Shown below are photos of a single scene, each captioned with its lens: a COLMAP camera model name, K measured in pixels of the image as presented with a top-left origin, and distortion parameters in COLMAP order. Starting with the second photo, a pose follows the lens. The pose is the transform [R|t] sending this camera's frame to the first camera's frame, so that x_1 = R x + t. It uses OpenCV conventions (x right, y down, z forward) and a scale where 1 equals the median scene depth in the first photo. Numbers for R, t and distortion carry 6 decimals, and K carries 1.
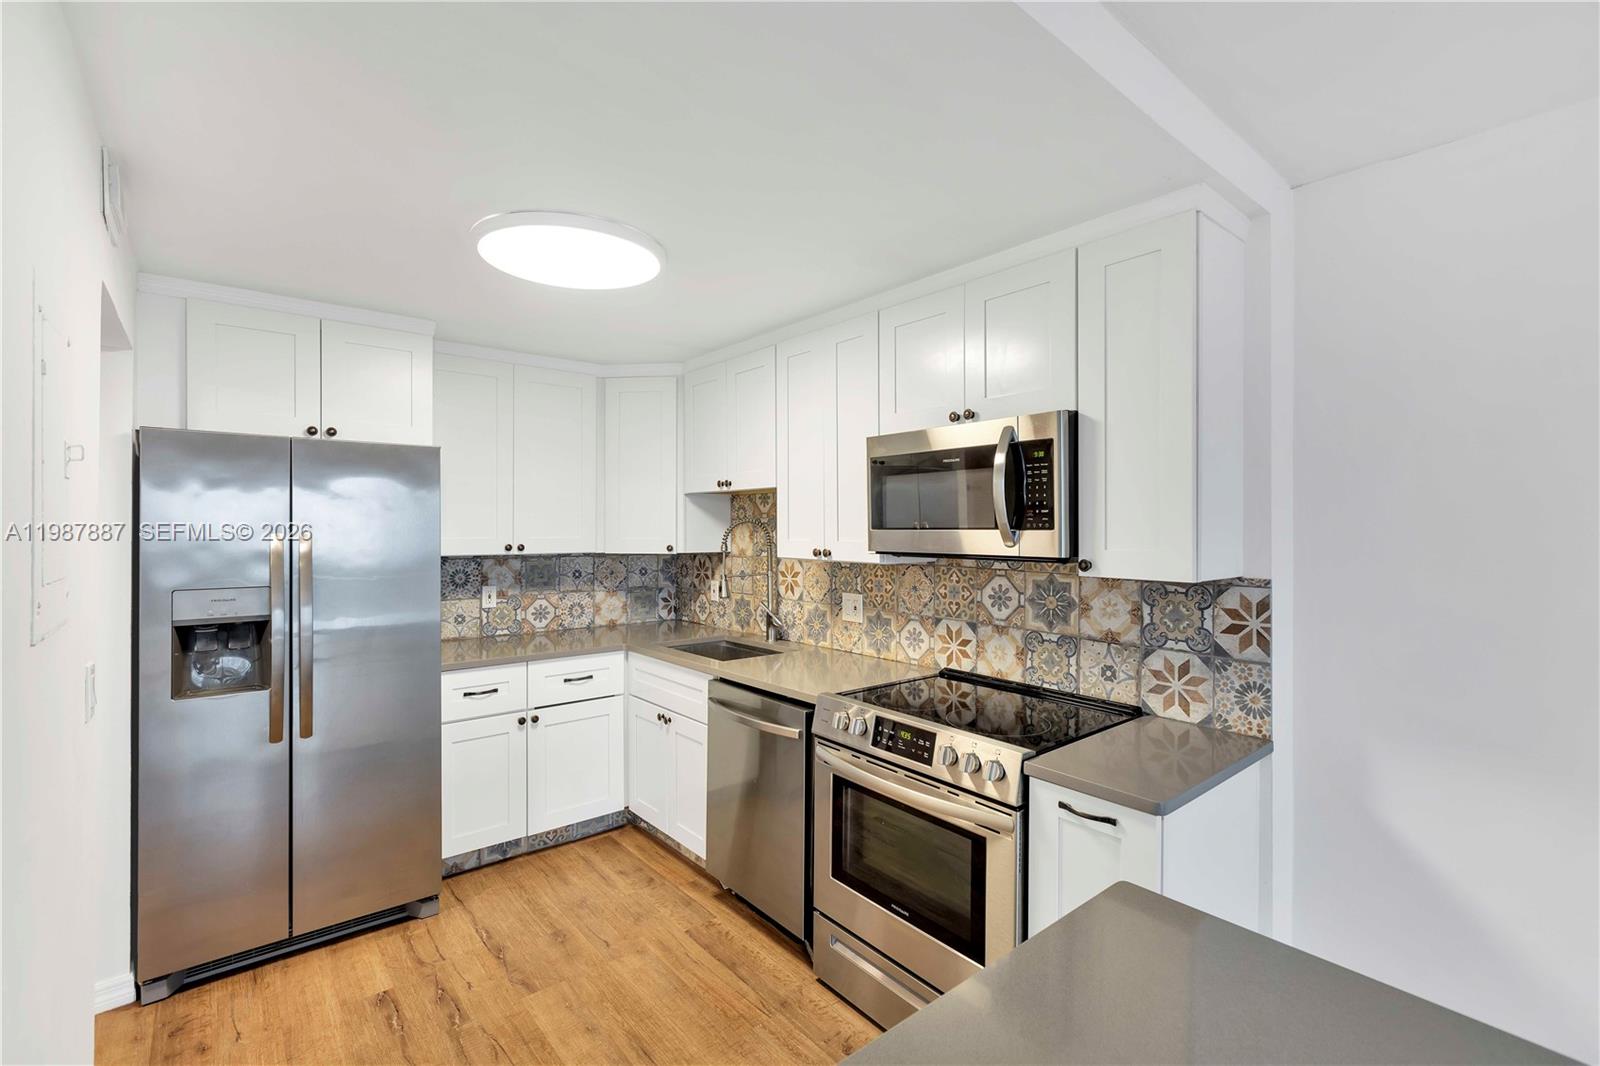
lens RADIAL K [[712.8, 0, 805.9], [0, 712.8, 529.4], [0, 0, 1]] dist [-0.005845, 0.000733]
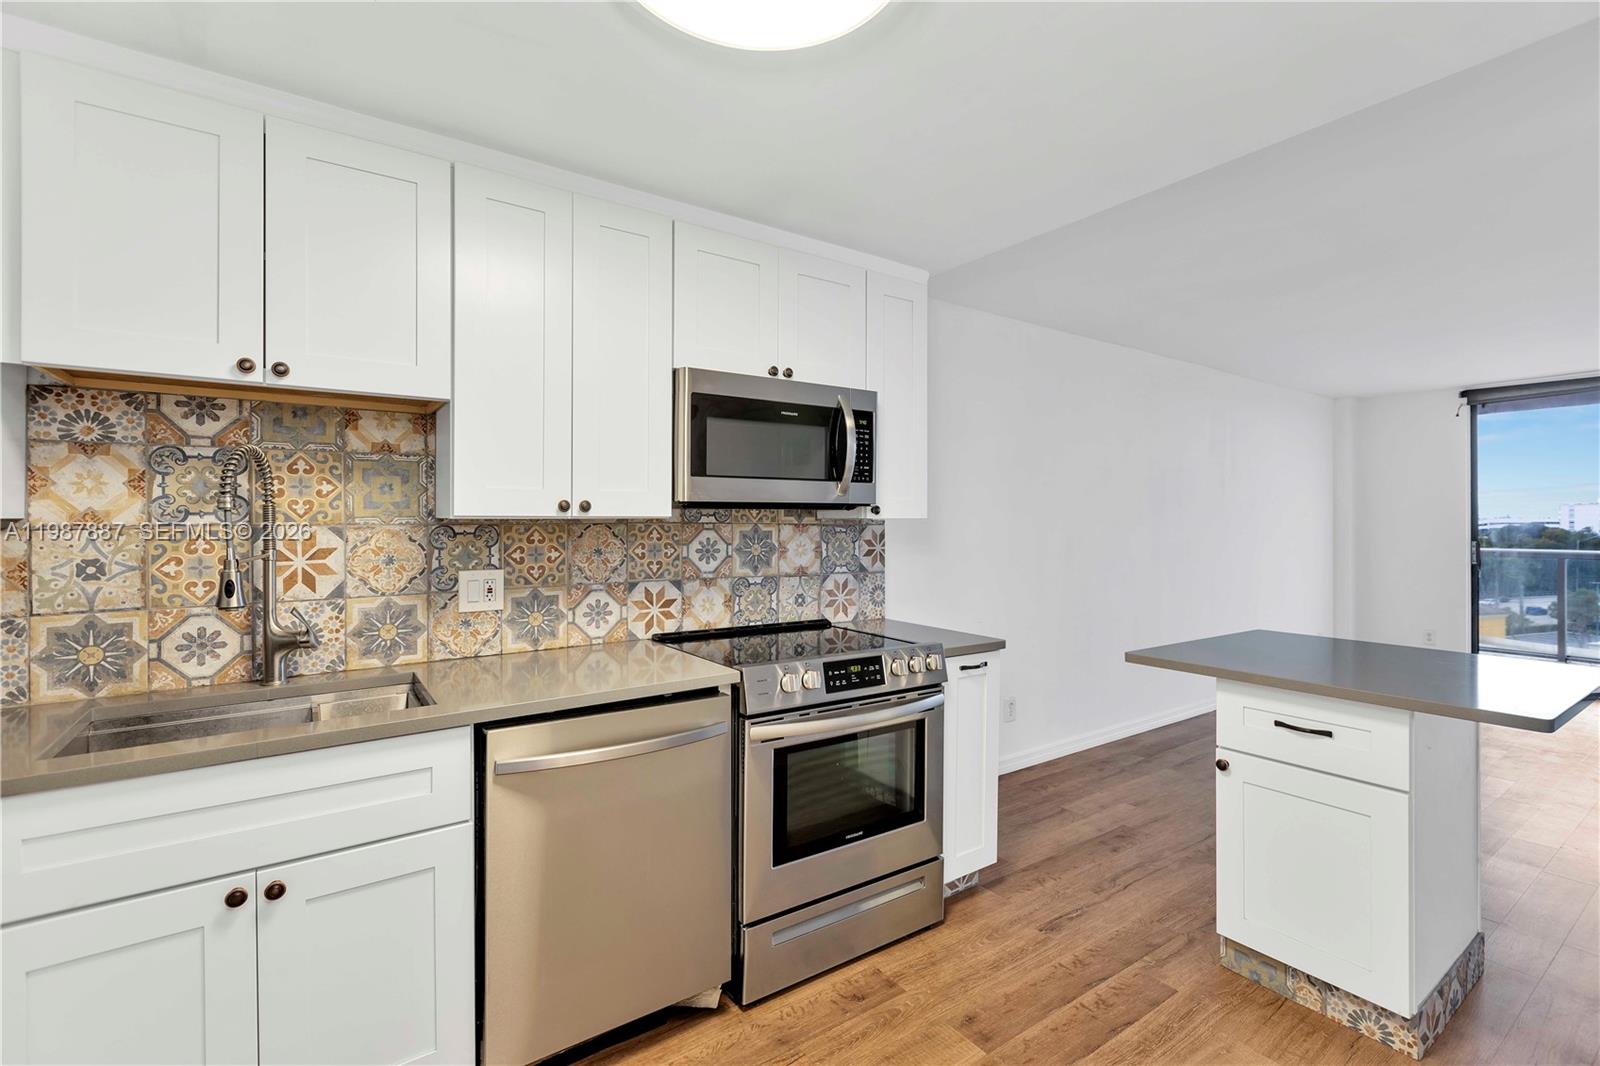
lens RADIAL K [[712.8, 0, 799.1], [0, 712.8, 523.8], [0, 0, 1]] dist [-0.005845, 0.000733]
pose [[0.085781, -0.006473, 0.996293, -0.662391], [0.003387, 0.999975, 0.006206, 0.046417], [-0.996308, 0.002842, 0.085801, 0.706859]]
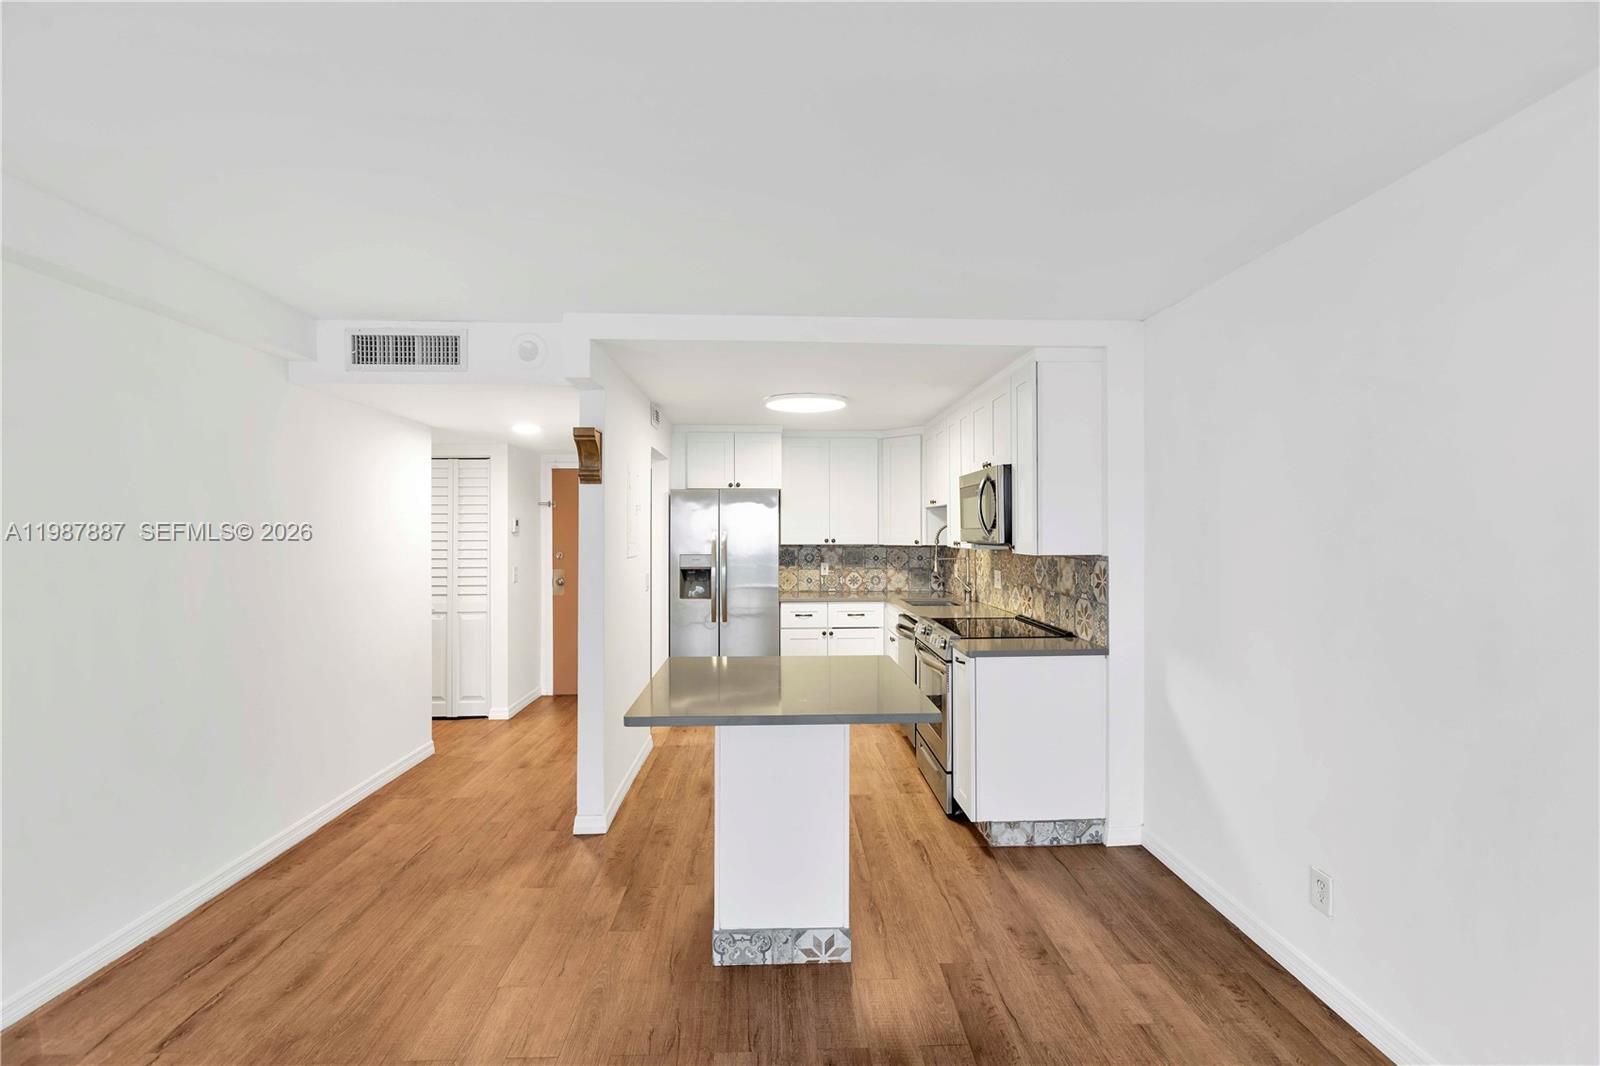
lens RADIAL K [[712.8, 0, 801.7], [0, 712.8, 532.2], [0, 0, 1]] dist [-0.005845, 0.000733]
pose [[0.795863, -0.002141, -0.605473, 0.748137], [0.001721, 0.999998, -0.001275, 0.008023], [0.605474, -0.000027, 0.795865, -0.567831]]
